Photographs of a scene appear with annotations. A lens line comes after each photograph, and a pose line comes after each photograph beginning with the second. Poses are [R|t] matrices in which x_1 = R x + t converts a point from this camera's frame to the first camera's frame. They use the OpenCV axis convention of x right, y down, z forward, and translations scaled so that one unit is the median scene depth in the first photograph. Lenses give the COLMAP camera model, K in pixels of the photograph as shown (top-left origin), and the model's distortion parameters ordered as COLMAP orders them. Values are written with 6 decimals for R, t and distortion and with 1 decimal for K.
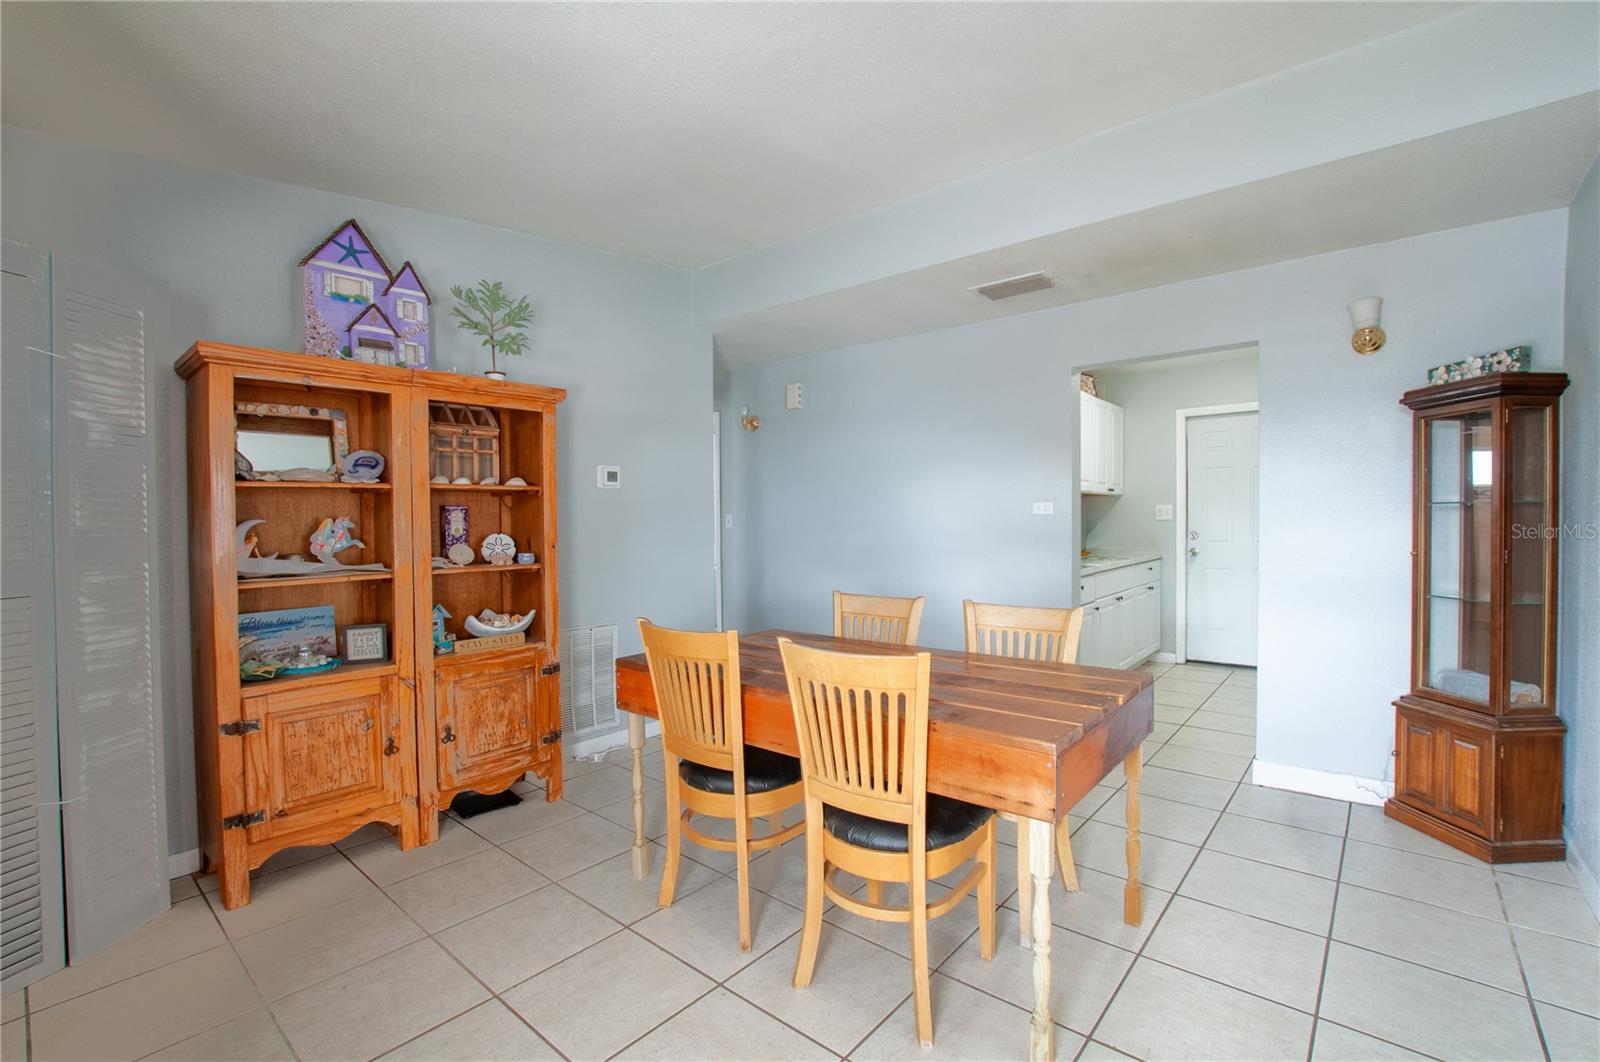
lens RADIAL K [[705.9, 0, 797.0], [0, 705.9, 533.6], [0, 0, 1]] dist [-0.035707, 0.000133]
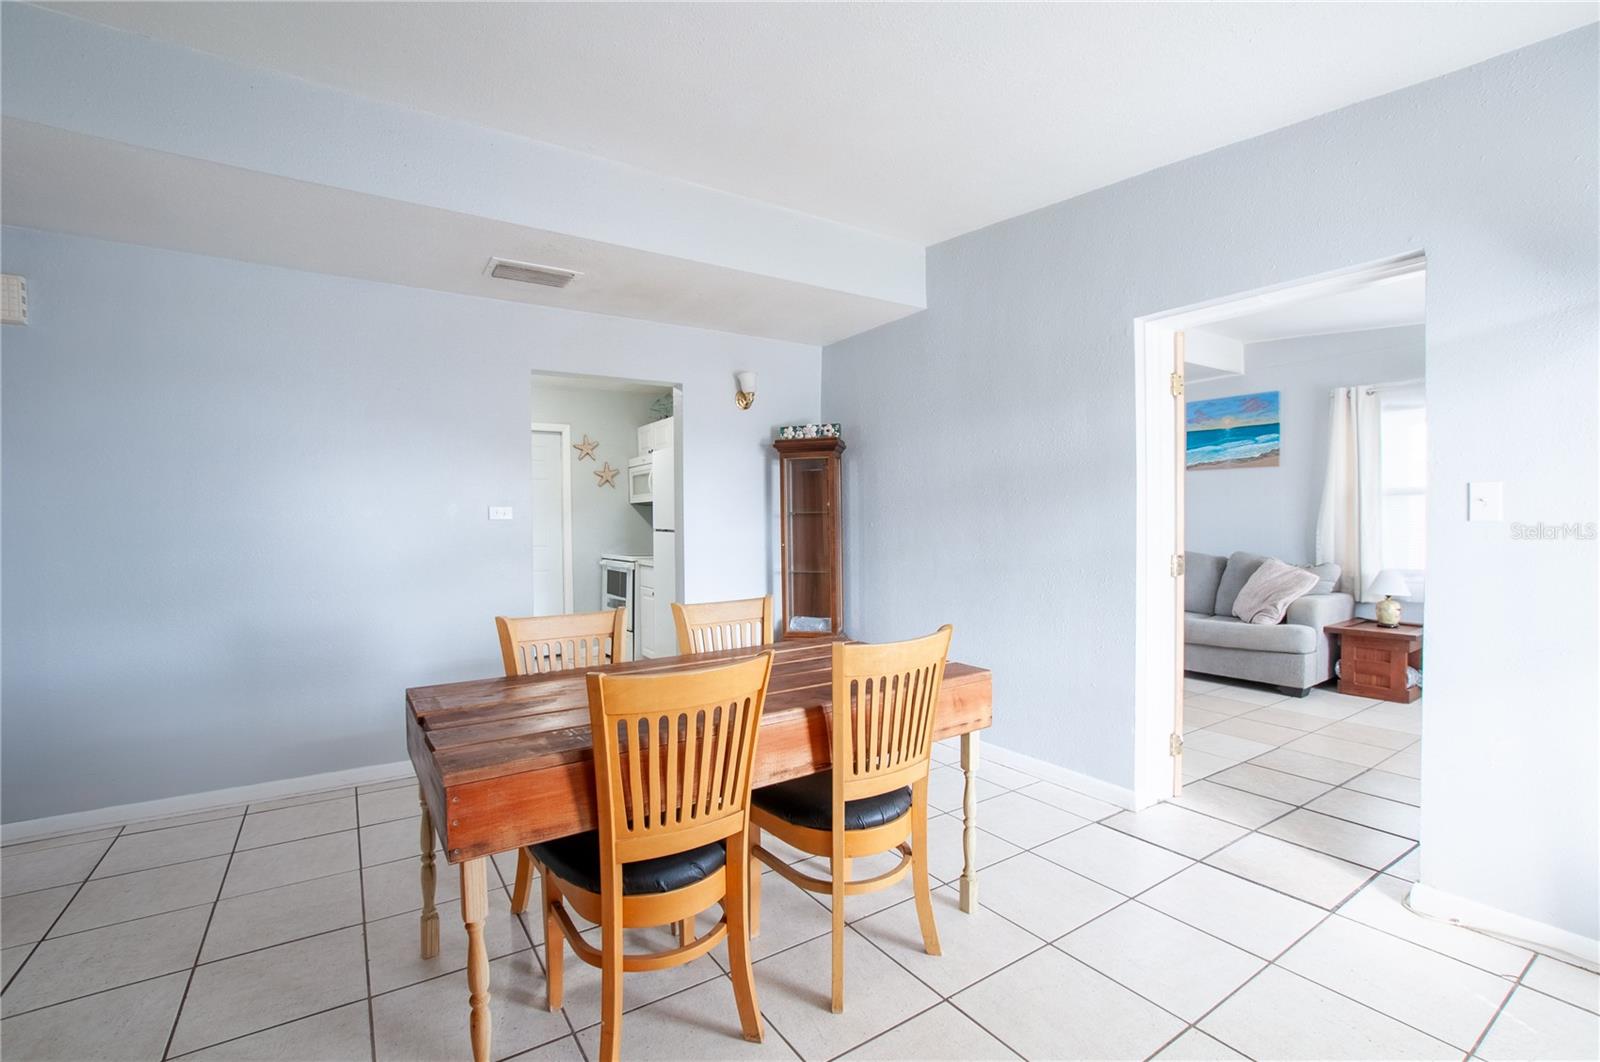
lens RADIAL K [[705.9, 0, 797.0], [0, 705.9, 533.6], [0, 0, 1]] dist [-0.035707, 0.000133]
pose [[0.284552, -0.006548, 0.958638, -0.634651], [0.027707, 0.999615, -0.001397, 0.004699], [-0.958260, 0.026958, 0.284624, 0.540444]]
